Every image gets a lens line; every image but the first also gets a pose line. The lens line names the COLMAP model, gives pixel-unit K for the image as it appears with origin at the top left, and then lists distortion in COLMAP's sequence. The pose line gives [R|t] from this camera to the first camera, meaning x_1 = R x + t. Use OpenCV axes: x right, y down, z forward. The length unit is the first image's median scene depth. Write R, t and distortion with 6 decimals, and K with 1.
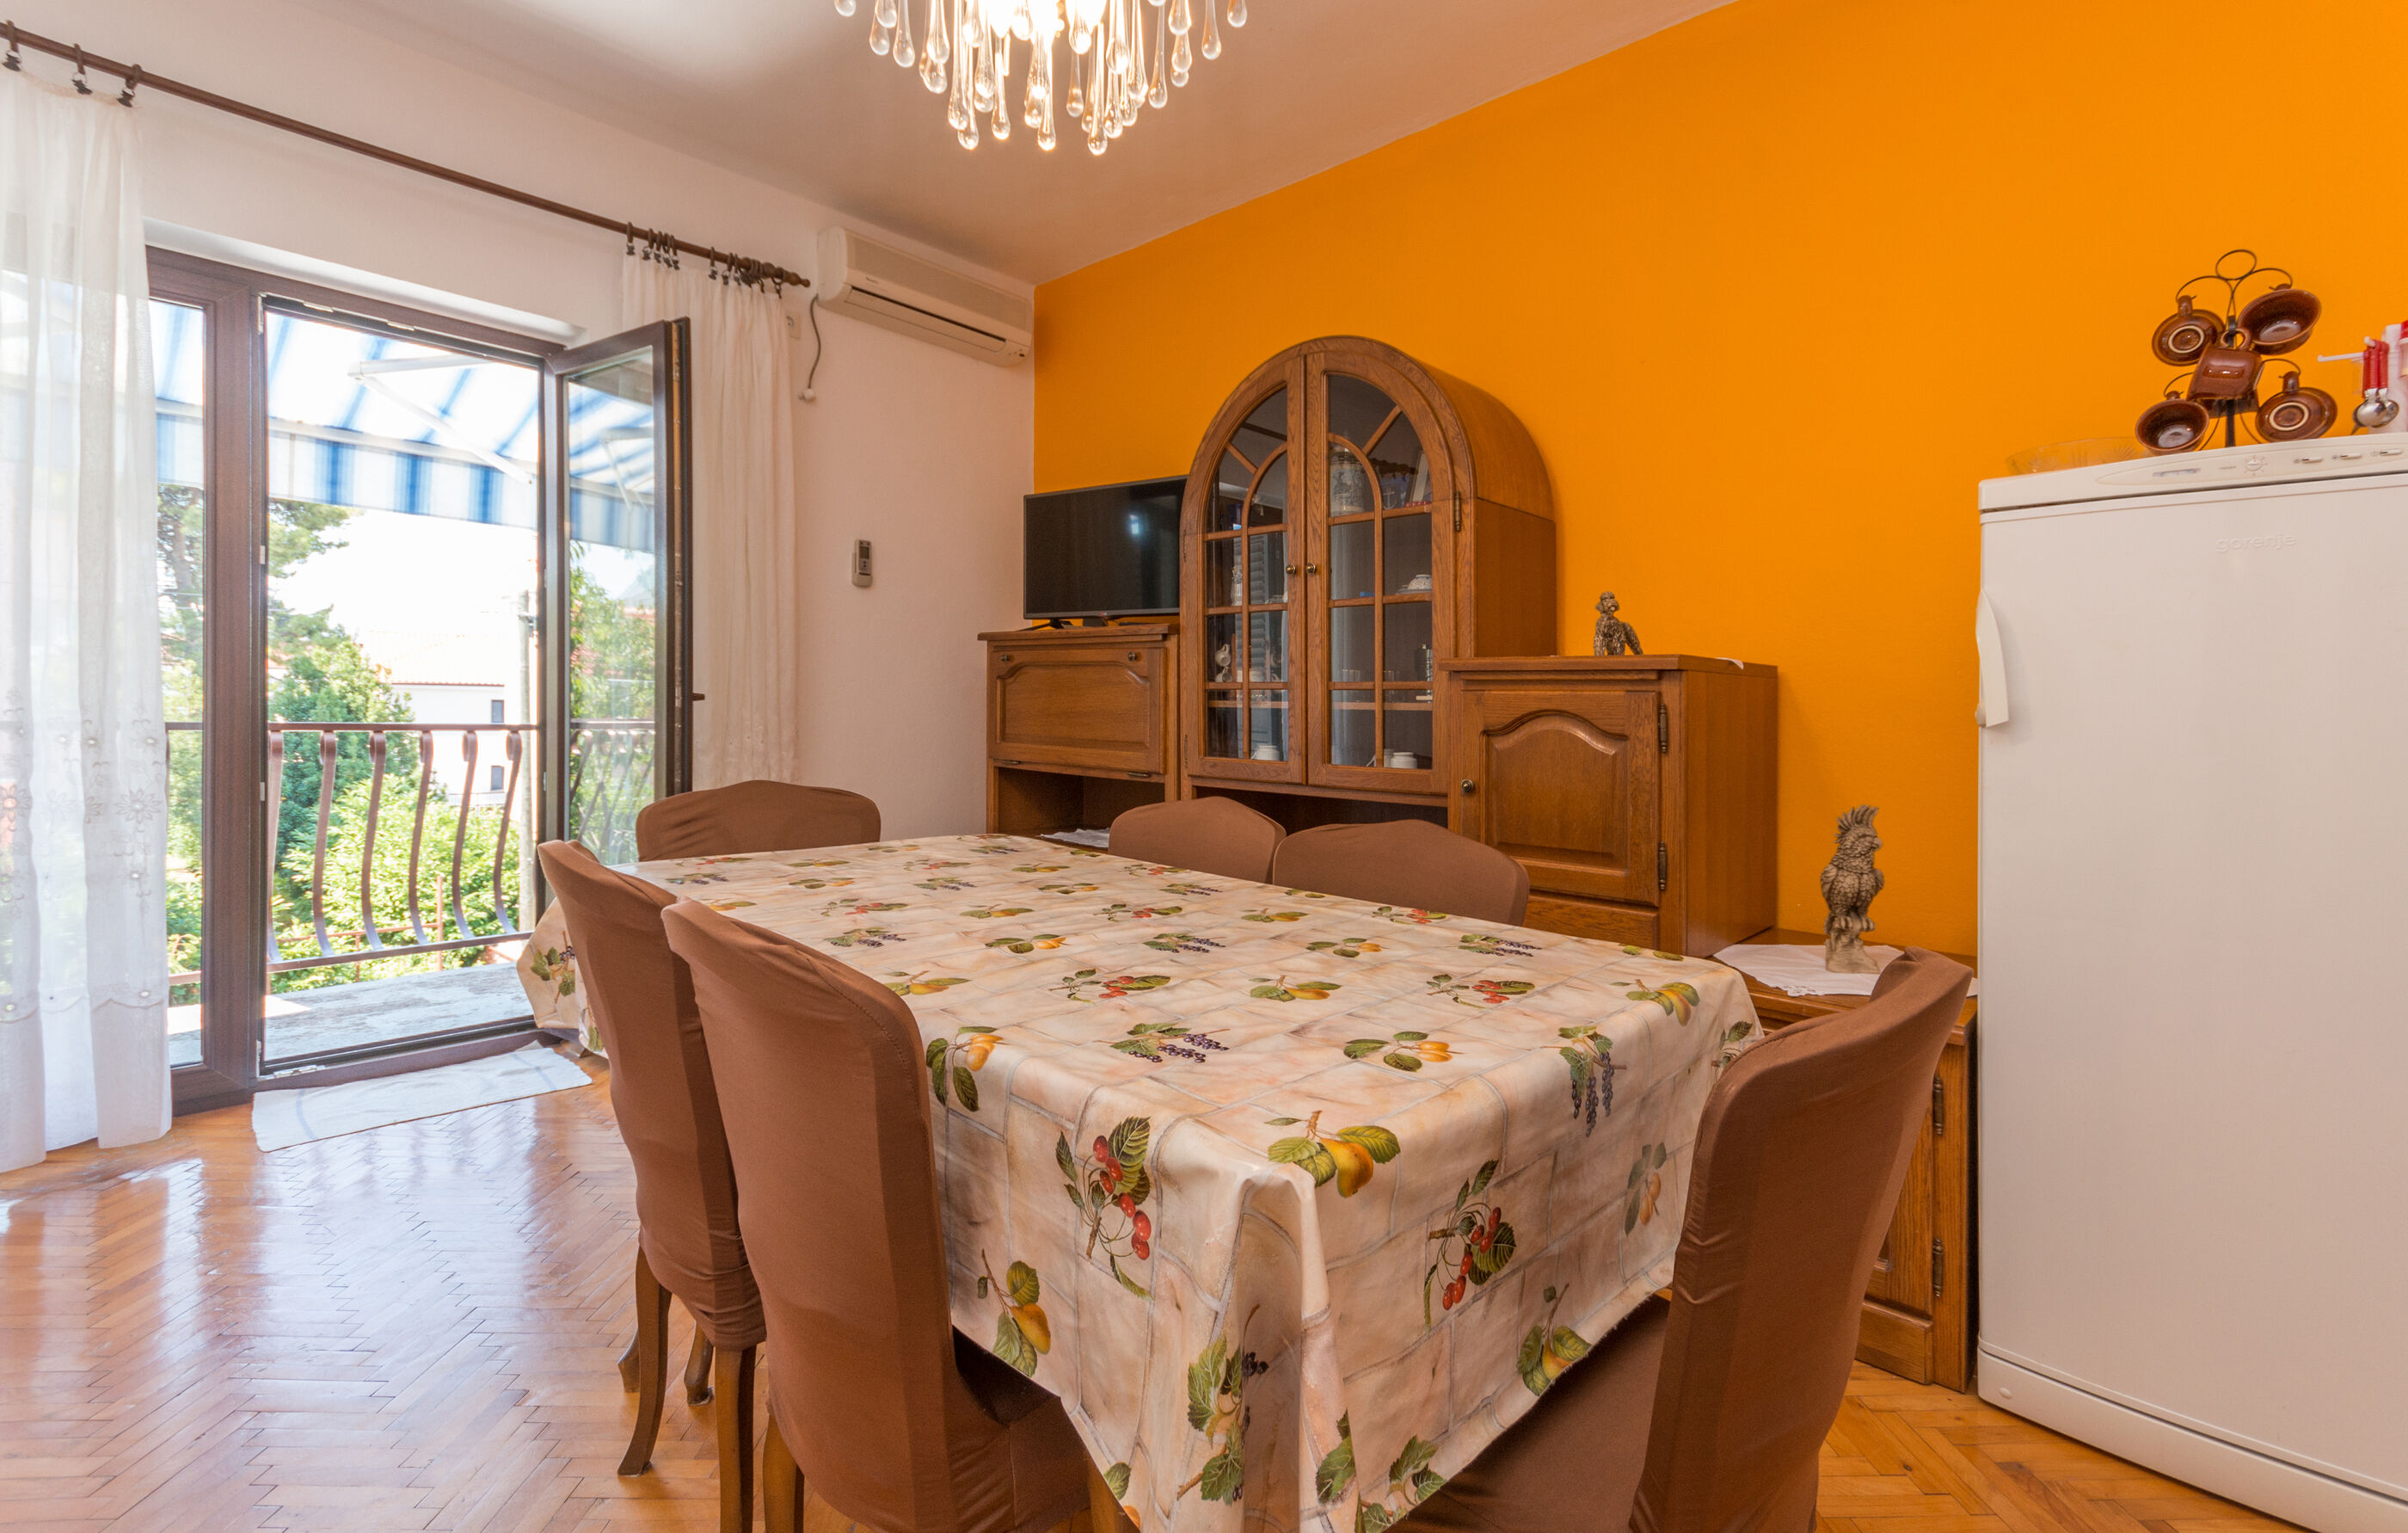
lens RADIAL K [[1059.6, 0, 1235.6], [0, 1059.6, 725.1], [0, 0, 1]] dist [0.003593, 0.000706]
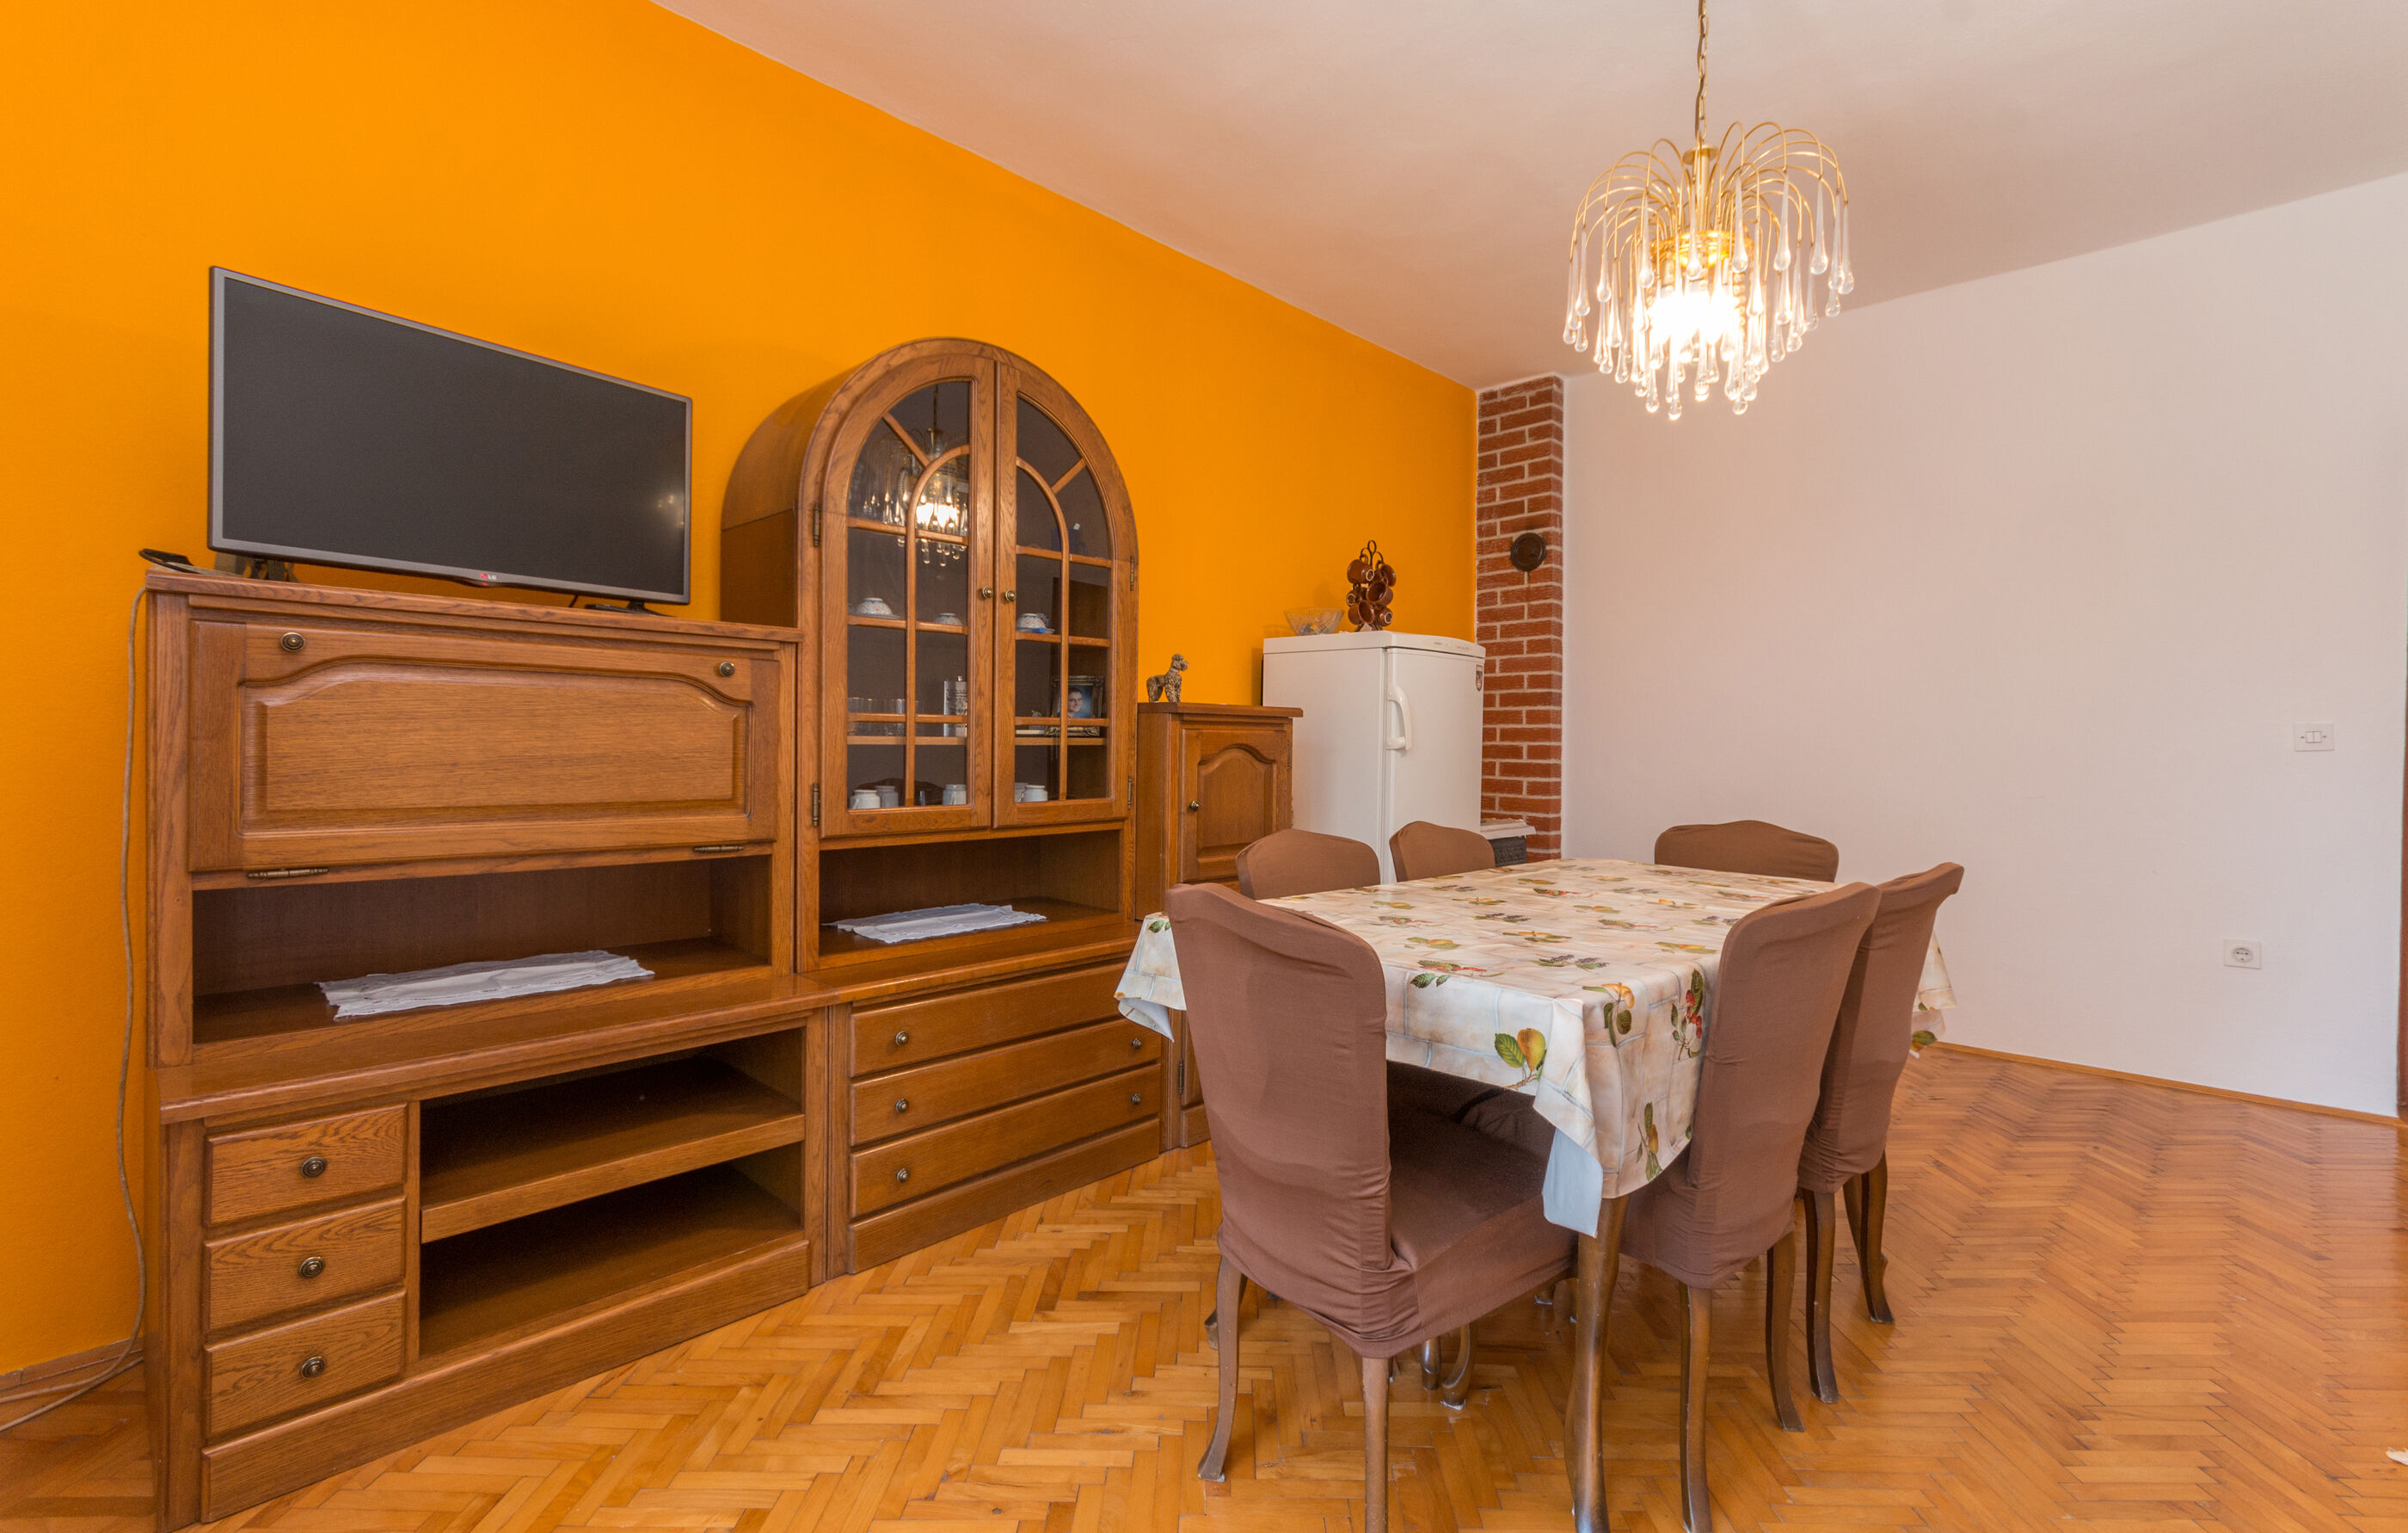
lens RADIAL K [[1059.6, 0, 1213.2], [0, 1059.6, 748.2], [0, 0, 1]] dist [0.003593, 0.000706]
pose [[0.040749, -0.019998, 0.998969, -0.882817], [0.008360, 0.999772, 0.019673, -0.030258], [-0.999134, 0.007549, 0.040907, 0.798830]]
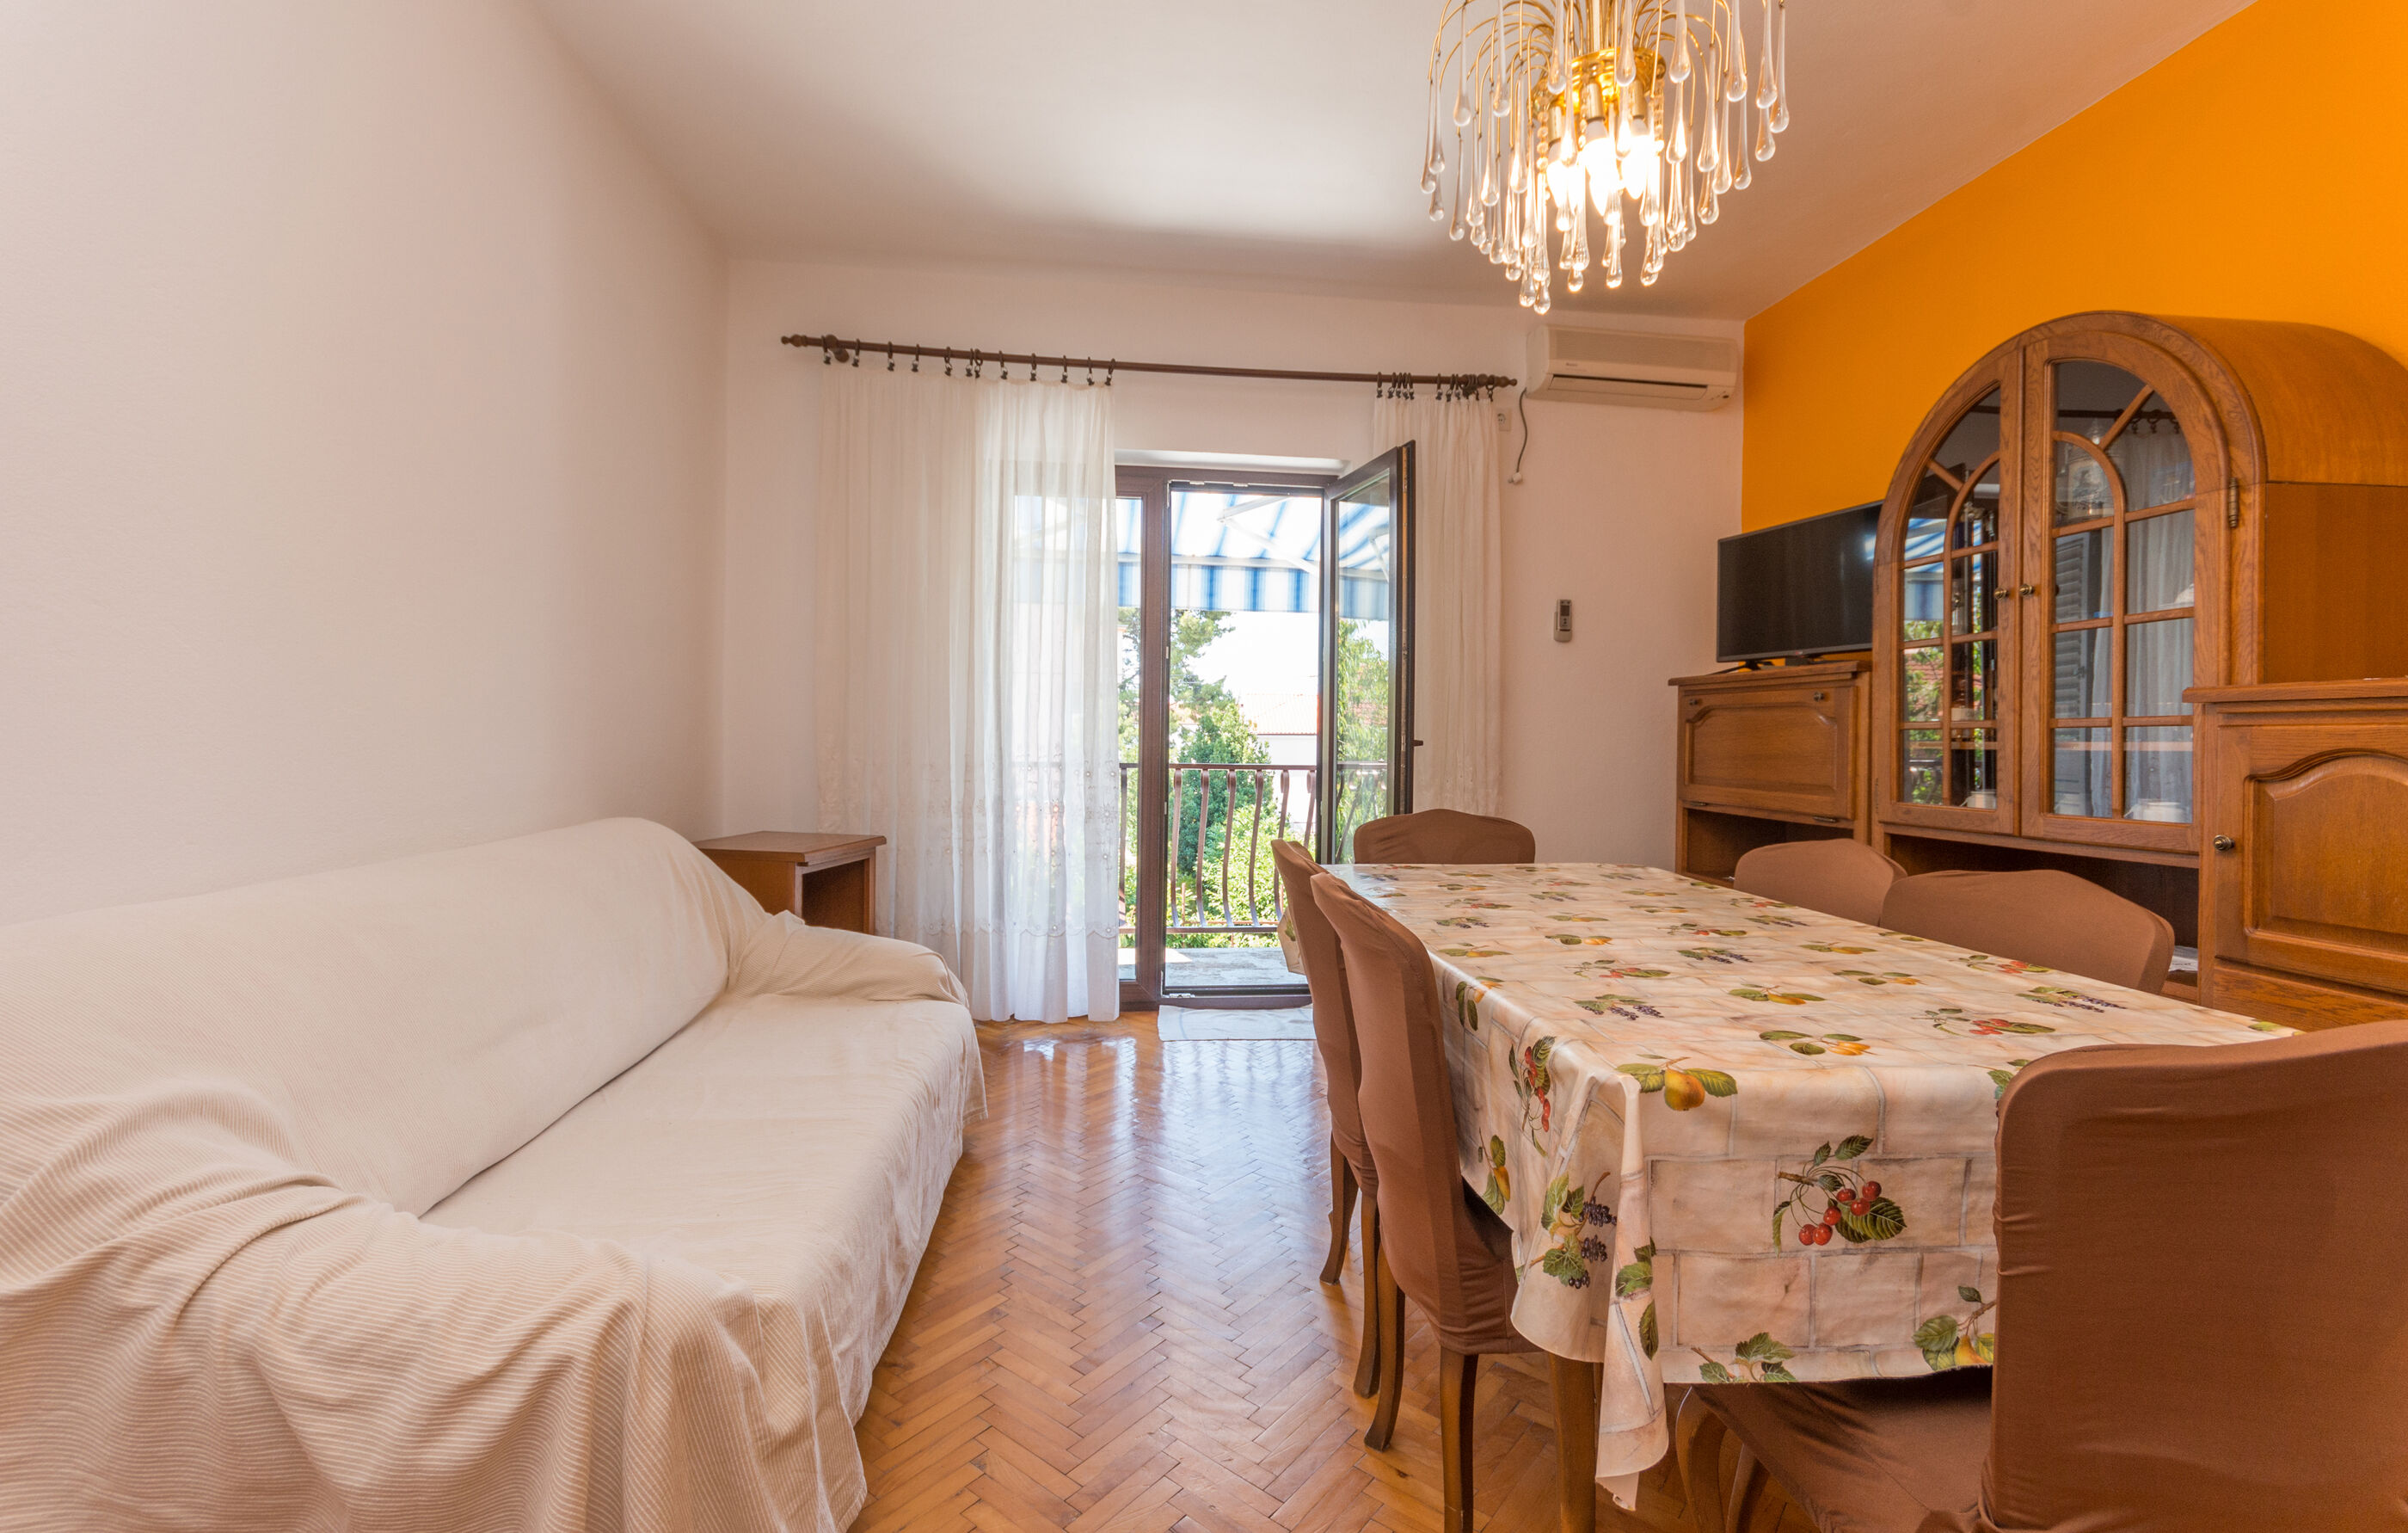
lens RADIAL K [[1059.6, 0, 1209.9], [0, 1059.6, 745.9], [0, 0, 1]] dist [0.003593, 0.000706]
pose [[0.751359, -0.004299, -0.659879, 0.144696], [-0.009104, 0.999816, -0.016880, 0.002243], [0.659831, 0.018691, 0.751182, -0.109145]]
